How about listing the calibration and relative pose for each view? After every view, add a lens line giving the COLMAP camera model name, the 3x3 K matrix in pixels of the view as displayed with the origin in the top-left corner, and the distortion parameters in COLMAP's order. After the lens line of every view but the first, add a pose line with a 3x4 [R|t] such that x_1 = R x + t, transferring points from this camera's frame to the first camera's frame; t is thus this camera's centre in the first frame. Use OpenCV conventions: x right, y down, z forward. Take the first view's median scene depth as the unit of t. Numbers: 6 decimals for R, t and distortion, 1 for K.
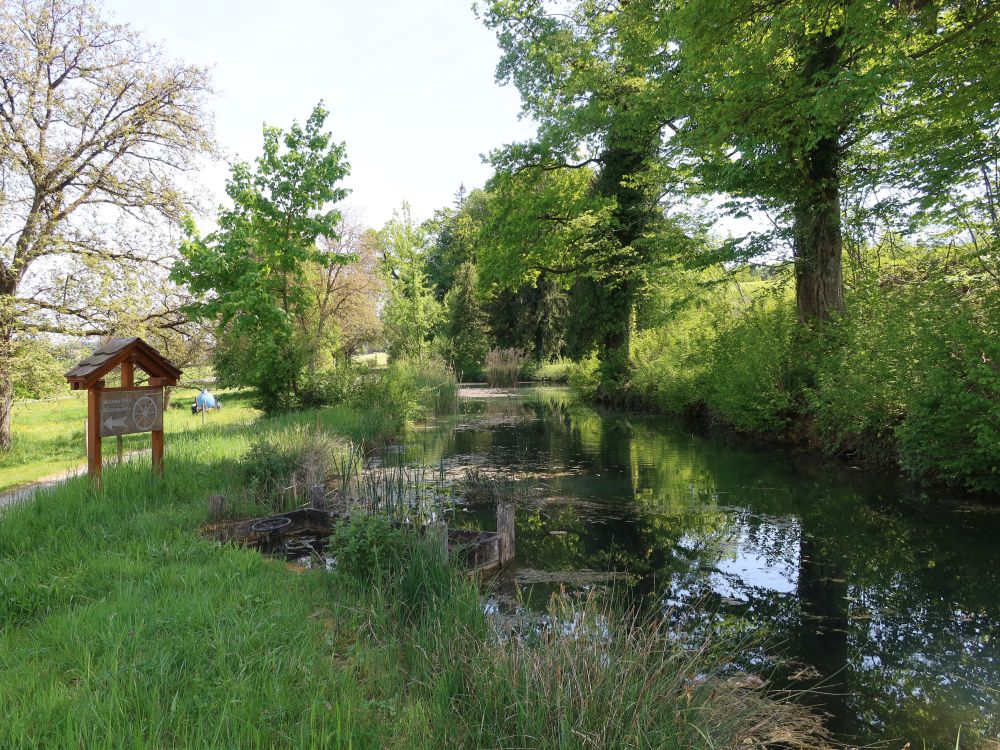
lens RADIAL K [[1354.8, 0, 500.0], [0, 1354.8, 375.0], [0, 0, 1]] dist [-0.296013, 0.770675]
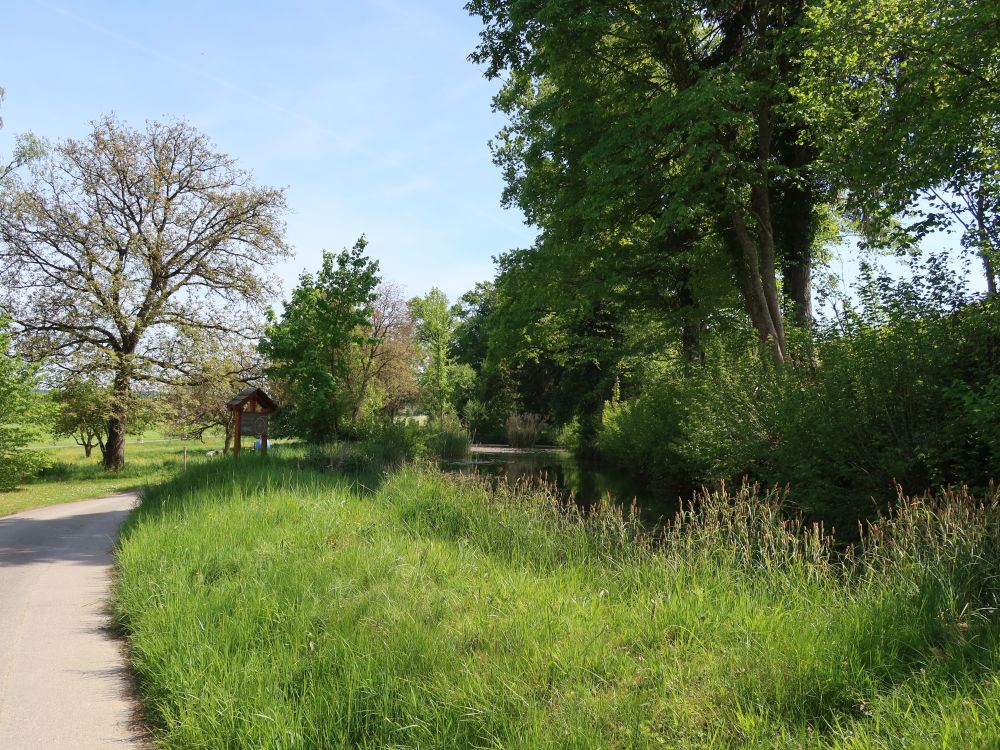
lens RADIAL K [[1354.8, 0, 500.0], [0, 1354.8, 375.0], [0, 0, 1]] dist [-0.296013, 0.770675]
pose [[0.998392, 0.044499, -0.035130, 0.050735], [-0.046184, 0.997744, -0.048732, 0.010521], [0.032882, 0.050276, 0.998194, -0.314301]]
